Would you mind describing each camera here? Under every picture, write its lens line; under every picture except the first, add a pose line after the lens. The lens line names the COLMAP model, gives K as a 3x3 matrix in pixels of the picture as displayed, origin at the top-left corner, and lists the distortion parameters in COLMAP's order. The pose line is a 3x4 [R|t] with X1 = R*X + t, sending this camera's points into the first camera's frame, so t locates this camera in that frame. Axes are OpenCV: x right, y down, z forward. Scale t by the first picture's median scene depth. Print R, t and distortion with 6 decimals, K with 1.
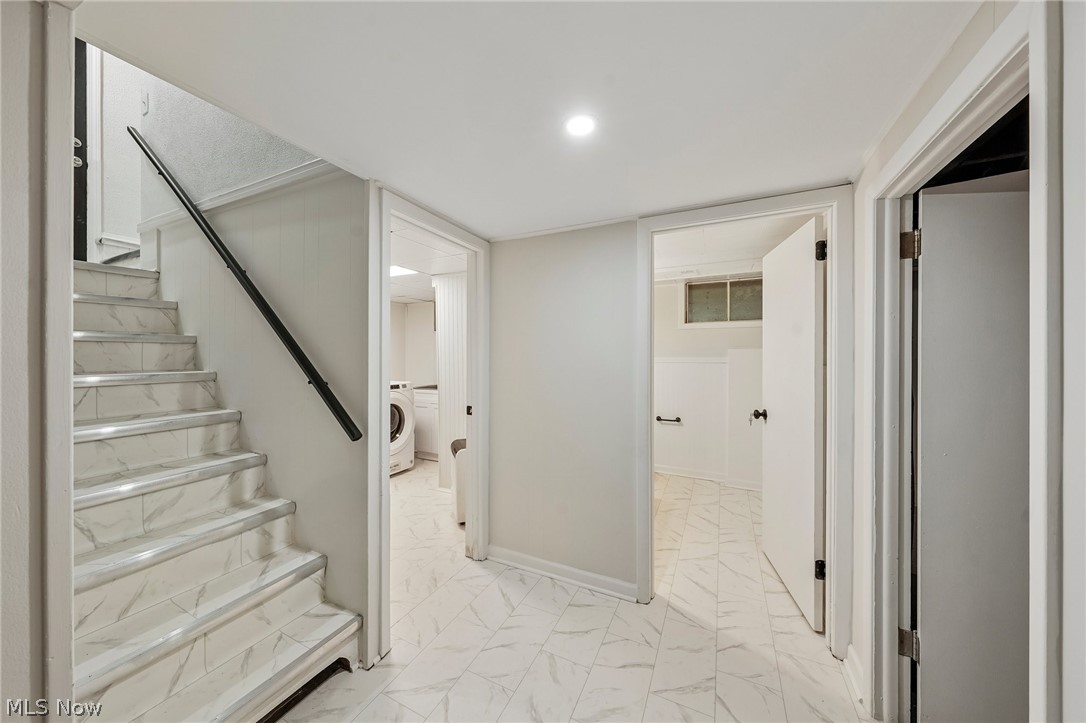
lens RADIAL K [[377.3, 0, 535.4], [0, 377.3, 358.2], [0, 0, 1]] dist [0.009432, -0.000172]
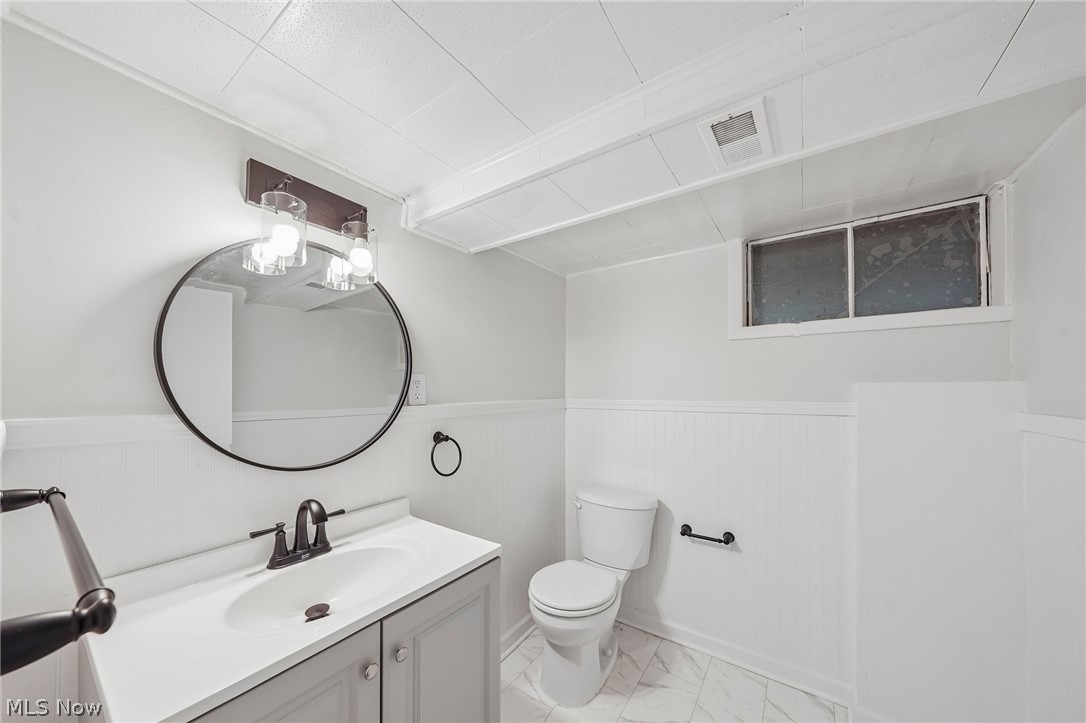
lens RADIAL K [[377.3, 0, 546.4], [0, 377.3, 389.6], [0, 0, 1]] dist [0.009432, -0.000172]
pose [[0.981755, -0.005640, -0.190069, 0.248323], [0.002157, 0.999826, -0.018524, -0.008068], [0.190140, 0.017776, 0.981596, 0.505394]]
